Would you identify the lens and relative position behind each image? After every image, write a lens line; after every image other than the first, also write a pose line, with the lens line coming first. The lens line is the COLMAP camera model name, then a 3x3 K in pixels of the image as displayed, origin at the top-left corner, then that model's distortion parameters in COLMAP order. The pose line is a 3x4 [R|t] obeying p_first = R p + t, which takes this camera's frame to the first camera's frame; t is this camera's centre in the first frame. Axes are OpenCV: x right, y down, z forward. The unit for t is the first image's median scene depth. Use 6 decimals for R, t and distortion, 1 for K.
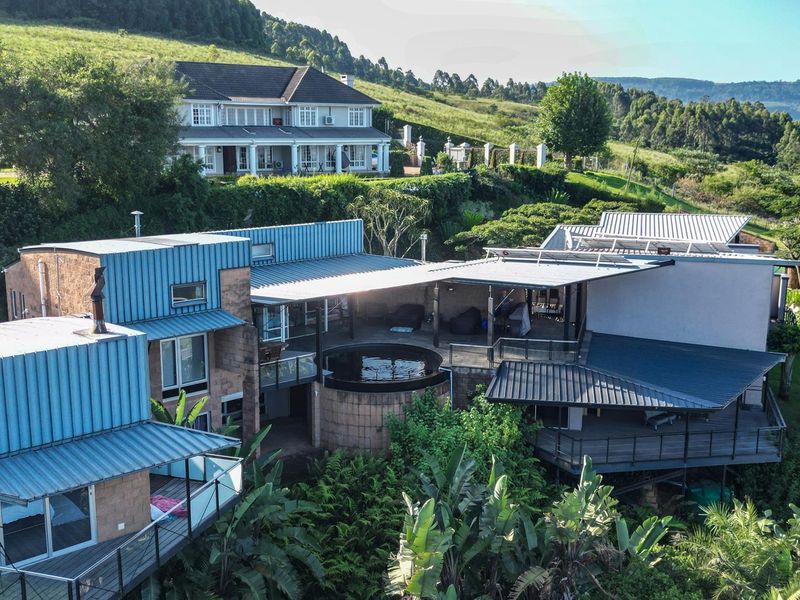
lens RADIAL K [[872.1, 0, 400.0], [0, 872.1, 300.0], [0, 0, 1]] dist [0.107871, -0.229536]
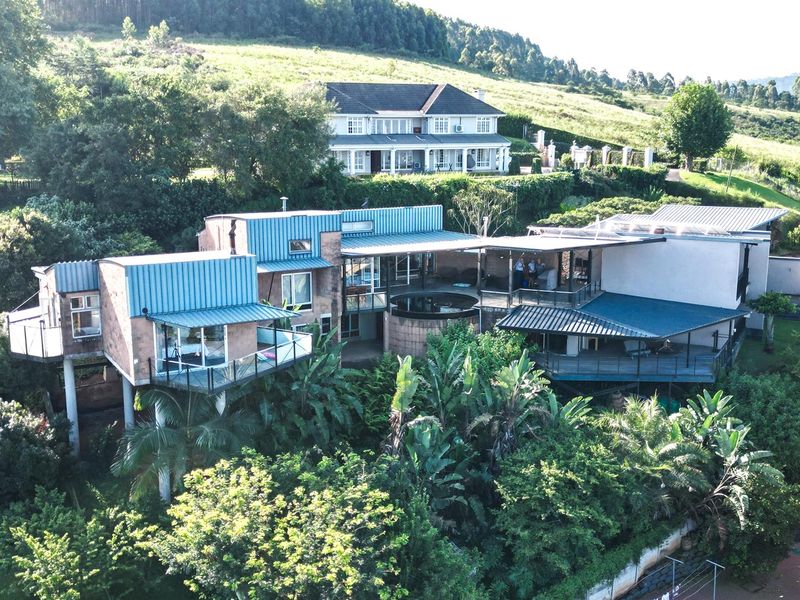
lens RADIAL K [[872.1, 0, 400.0], [0, 872.1, 300.0], [0, 0, 1]] dist [0.107871, -0.229536]
pose [[0.975921, 0.036355, -0.215073, 0.121339], [-0.036465, 0.999329, 0.003458, 0.033769], [0.215054, 0.004468, 0.976592, -0.220025]]
